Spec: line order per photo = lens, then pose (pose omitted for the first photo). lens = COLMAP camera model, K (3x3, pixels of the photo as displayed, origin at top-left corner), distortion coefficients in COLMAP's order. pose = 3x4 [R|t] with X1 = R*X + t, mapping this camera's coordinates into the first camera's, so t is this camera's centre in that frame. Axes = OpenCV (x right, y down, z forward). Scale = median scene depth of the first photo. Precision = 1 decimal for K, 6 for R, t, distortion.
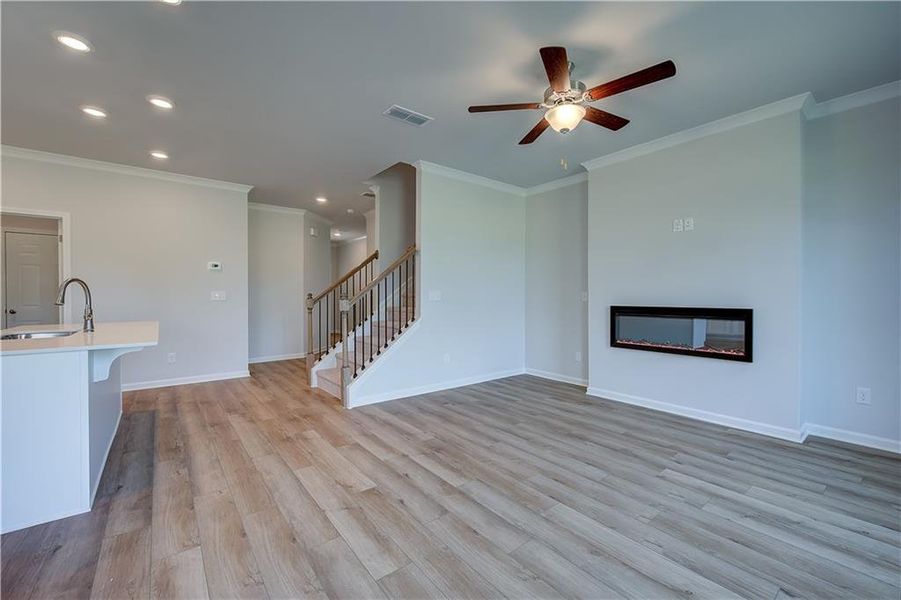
lens RADIAL K [[360.5, 0, 454.1], [0, 360.5, 301.1], [0, 0, 1]] dist [-0.000428, -0.000111]
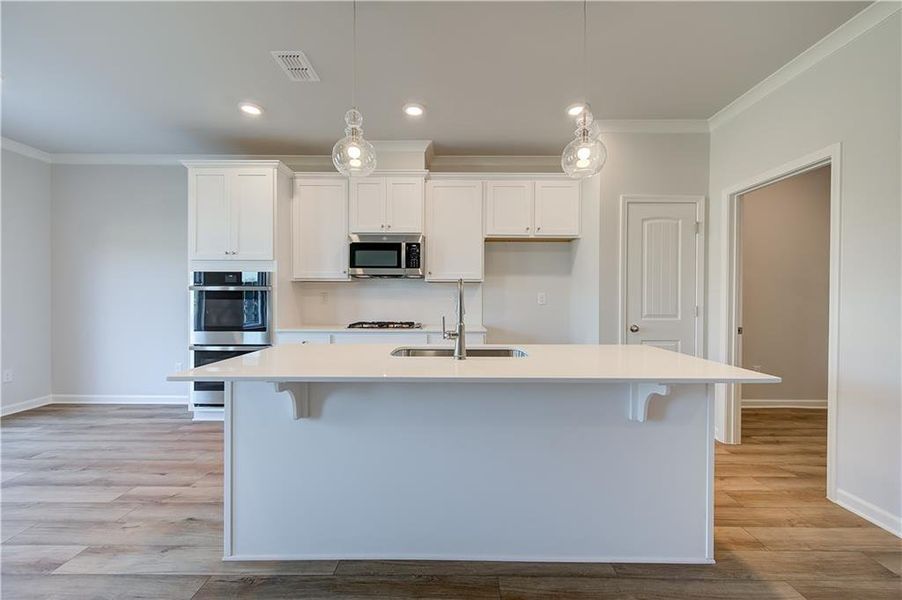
lens RADIAL K [[360.9, 0, 454.6], [0, 360.9, 301.1], [0, 0, 1]] dist [-0.000428, -0.000111]
pose [[-0.627648, -0.001154, -0.778496, -0.337196], [-0.018881, 0.999727, 0.013740, -0.019594], [0.778268, 0.023322, -0.627499, 0.956808]]
